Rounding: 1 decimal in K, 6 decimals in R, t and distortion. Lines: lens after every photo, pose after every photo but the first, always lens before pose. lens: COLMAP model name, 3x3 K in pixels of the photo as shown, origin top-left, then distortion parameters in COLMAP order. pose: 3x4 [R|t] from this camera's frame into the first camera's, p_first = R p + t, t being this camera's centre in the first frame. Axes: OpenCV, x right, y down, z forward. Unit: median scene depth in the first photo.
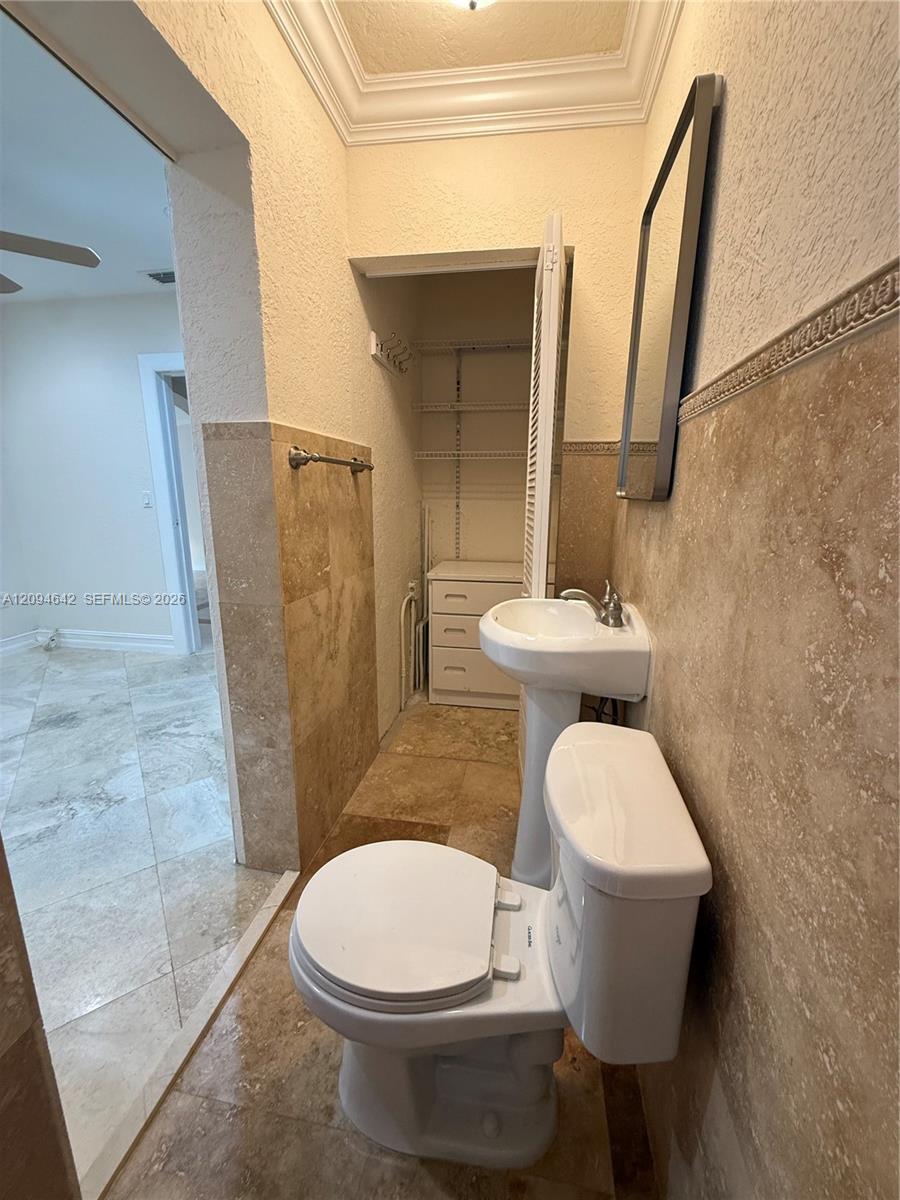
lens RADIAL K [[482.0, 0, 450.0], [0, 482.0, 600.0], [0, 0, 1]] dist [0.000661, 0.000181]
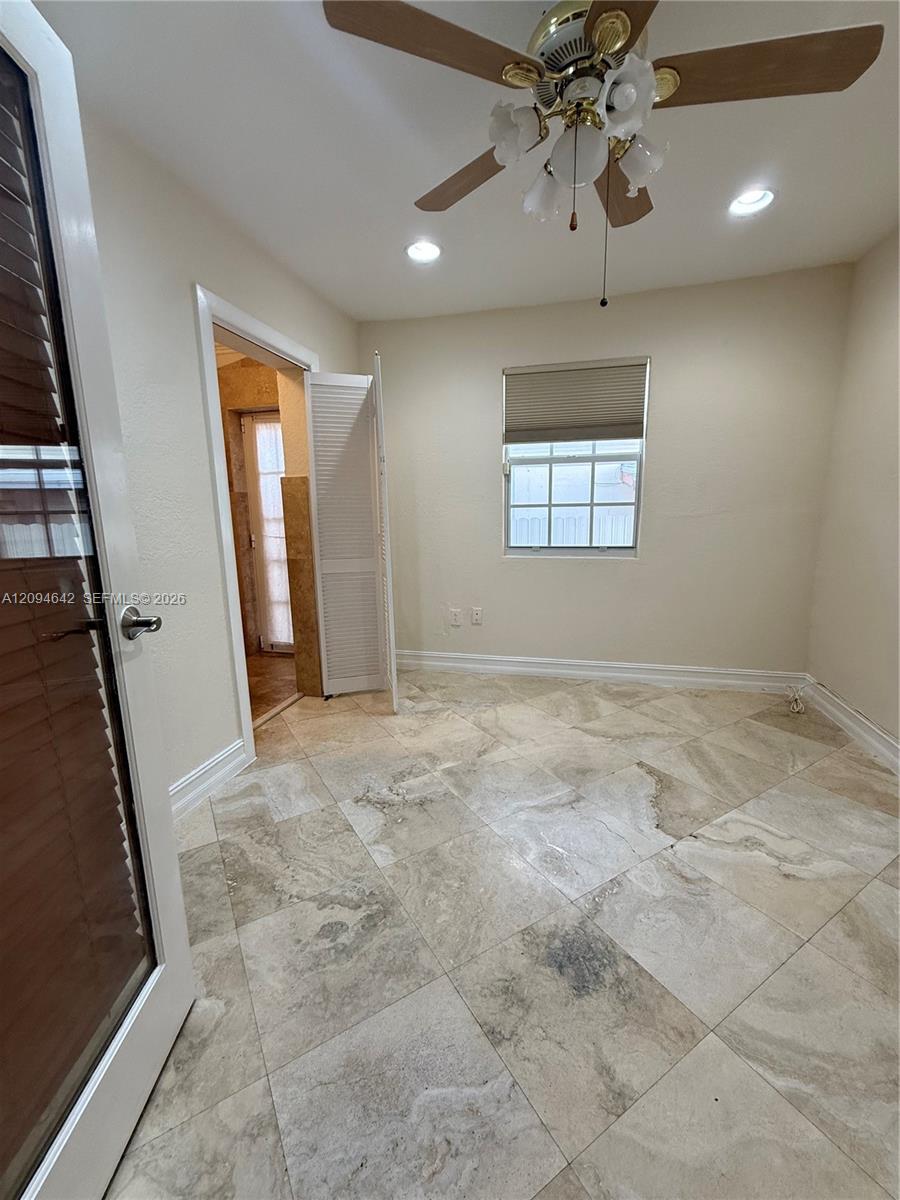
lens RADIAL K [[482.0, 0, 450.0], [0, 482.0, 600.0], [0, 0, 1]] dist [0.000661, 0.000181]
pose [[-0.997601, -0.009675, 0.068541, -0.713403], [0.018430, 0.917320, 0.397724, -0.295871], [-0.066722, 0.398033, -0.914942, 1.329243]]
